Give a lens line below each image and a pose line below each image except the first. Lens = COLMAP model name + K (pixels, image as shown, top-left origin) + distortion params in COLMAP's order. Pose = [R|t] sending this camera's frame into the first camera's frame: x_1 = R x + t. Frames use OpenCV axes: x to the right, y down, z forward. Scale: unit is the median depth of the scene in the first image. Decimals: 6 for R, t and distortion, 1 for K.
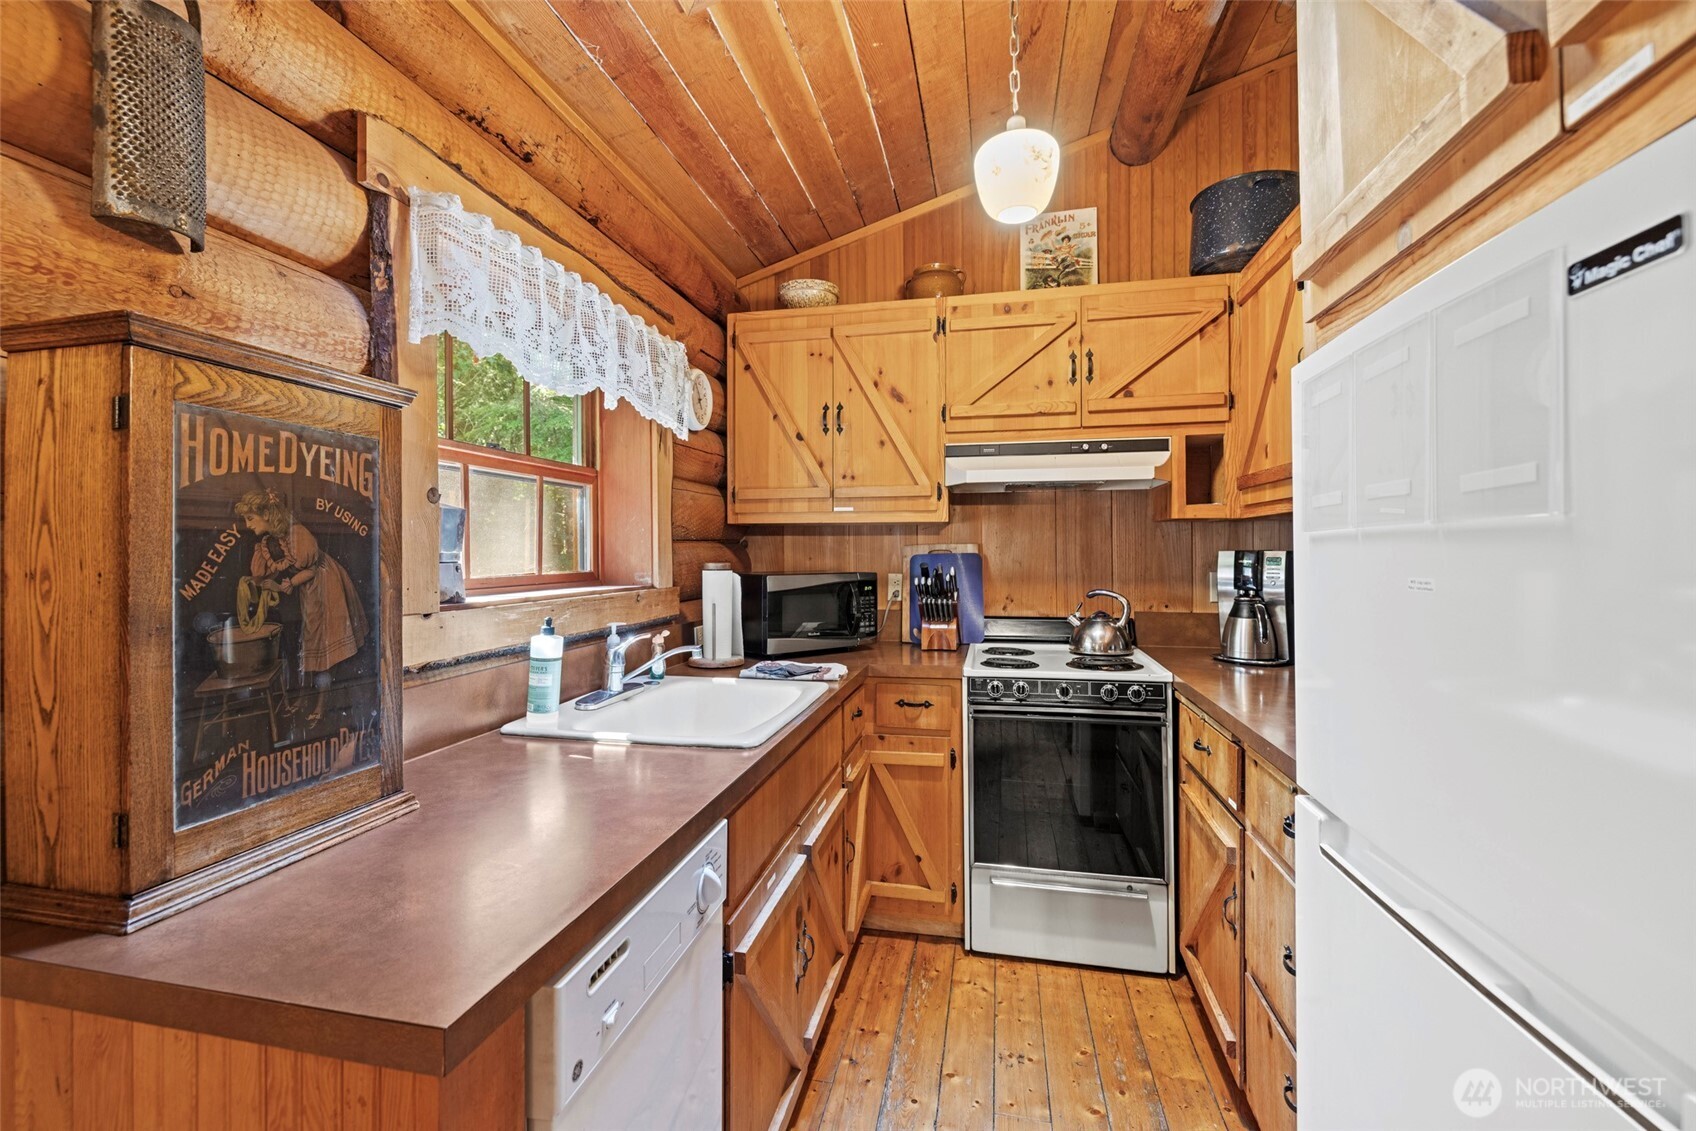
lens RADIAL K [[719.3, 0, 850.7], [0, 719.3, 555.9], [0, 0, 1]] dist [-0.000974, -0.000429]
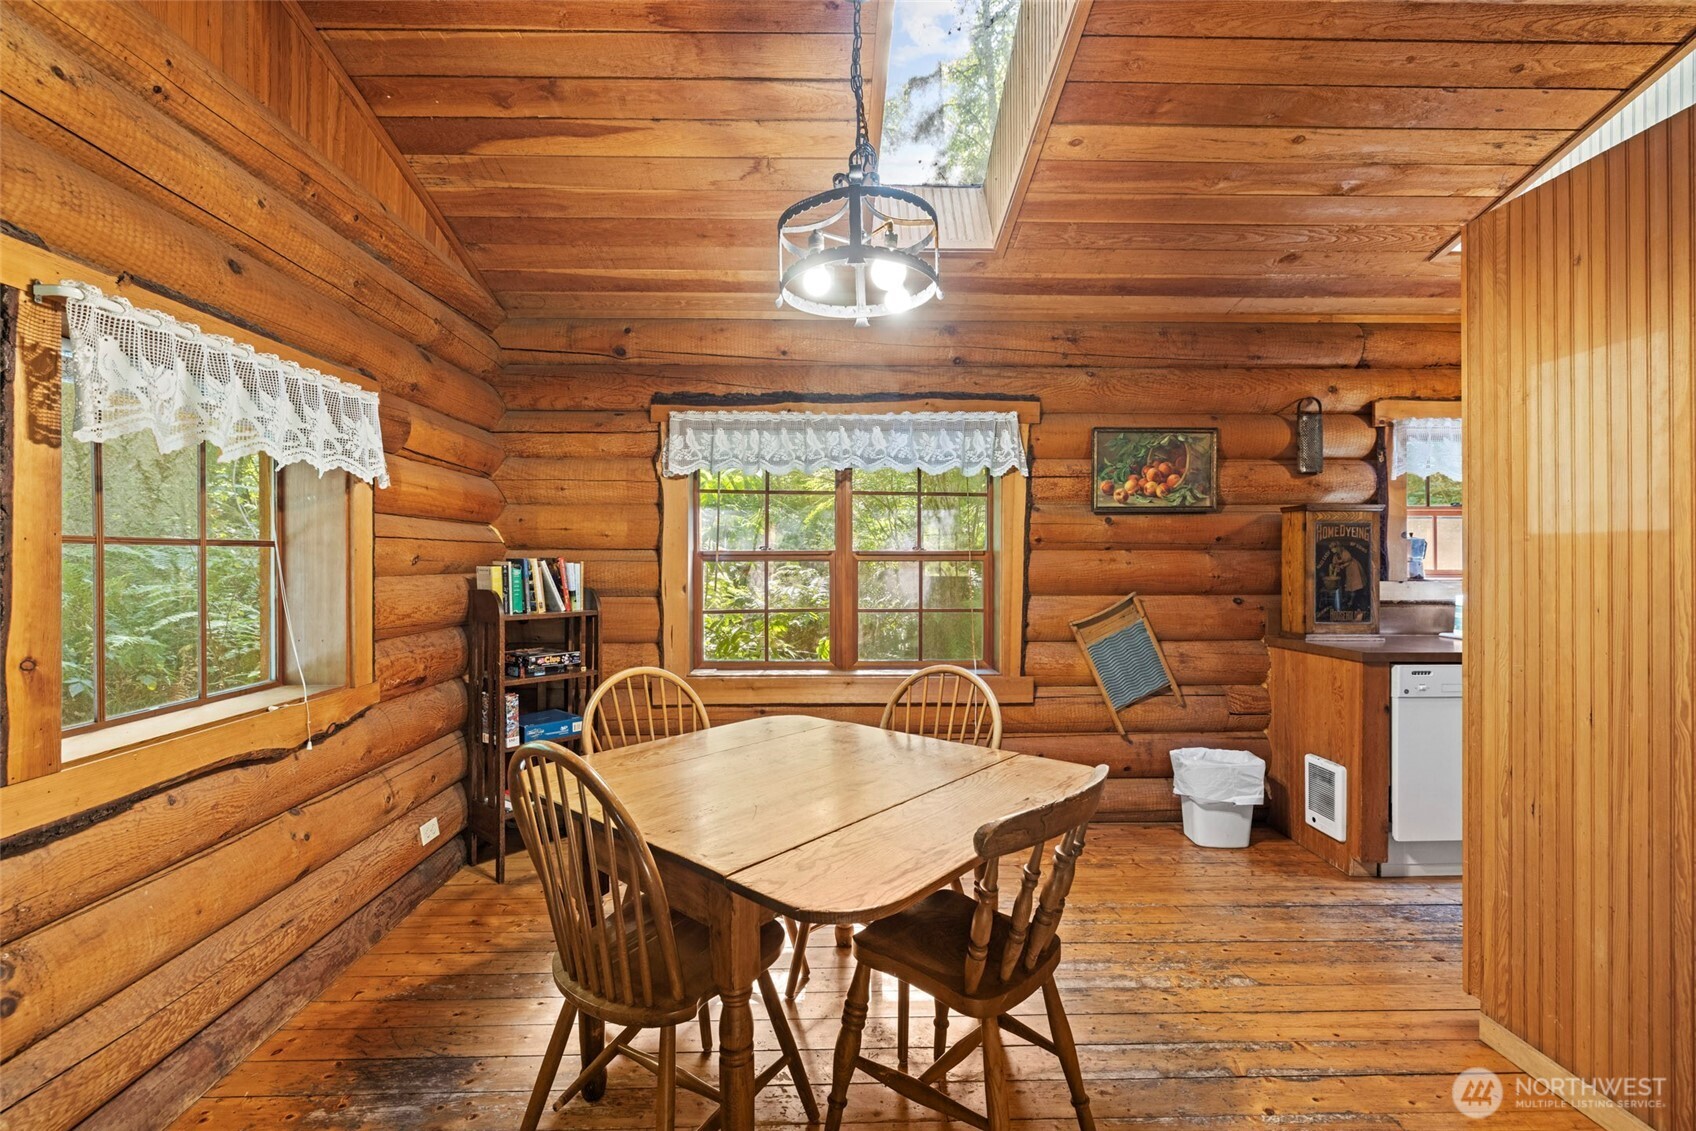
lens RADIAL K [[725.8, 0, 825.7], [0, 725.8, 562.0], [0, 0, 1]] dist [0.001209, 0.000178]
pose [[0.227081, 0.007346, -0.973848, 0.900628], [-0.000698, 0.999973, 0.007381, -0.003017], [0.973876, -0.000996, 0.227080, -0.974561]]
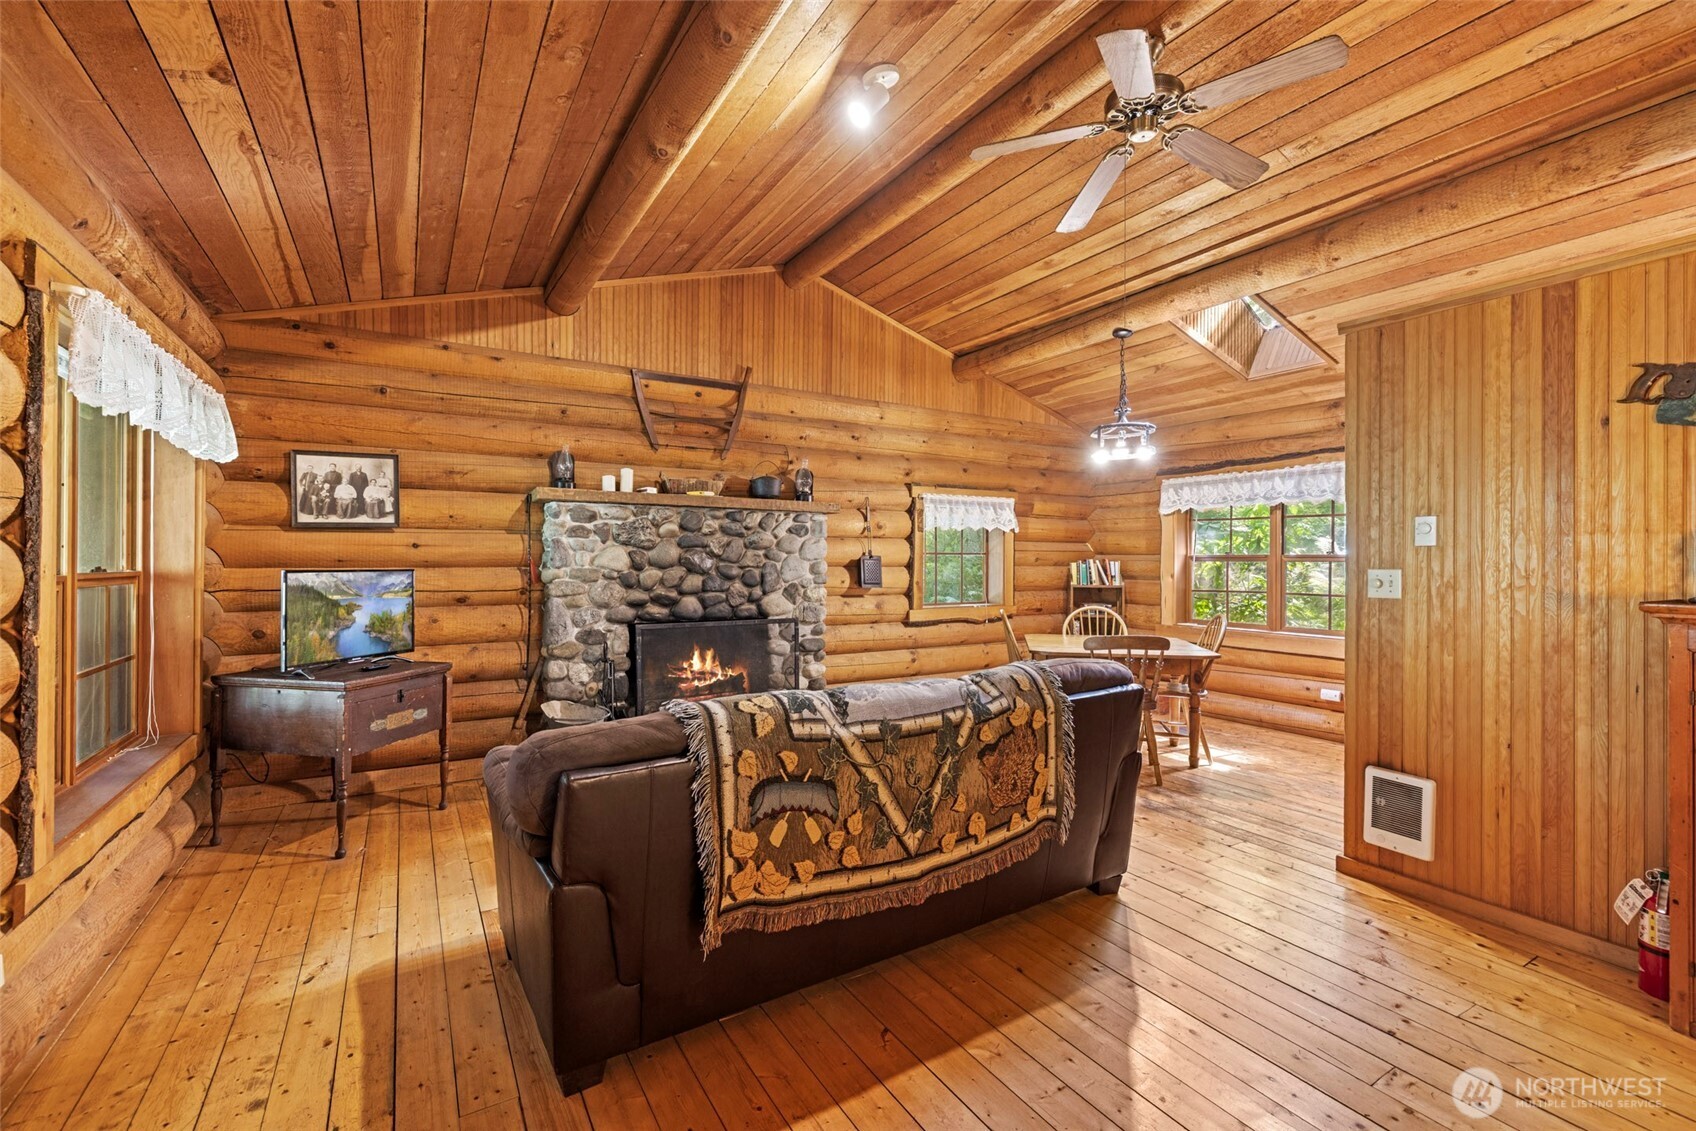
lens RADIAL K [[719.3, 0, 850.7], [0, 719.3, 555.9], [0, 0, 1]] dist [-0.000974, -0.000429]
pose [[-0.723795, -0.001740, -0.690013, 2.182533], [-0.001052, 0.999998, -0.001418, -0.007276], [0.690015, -0.000300, -0.723795, 0.282286]]
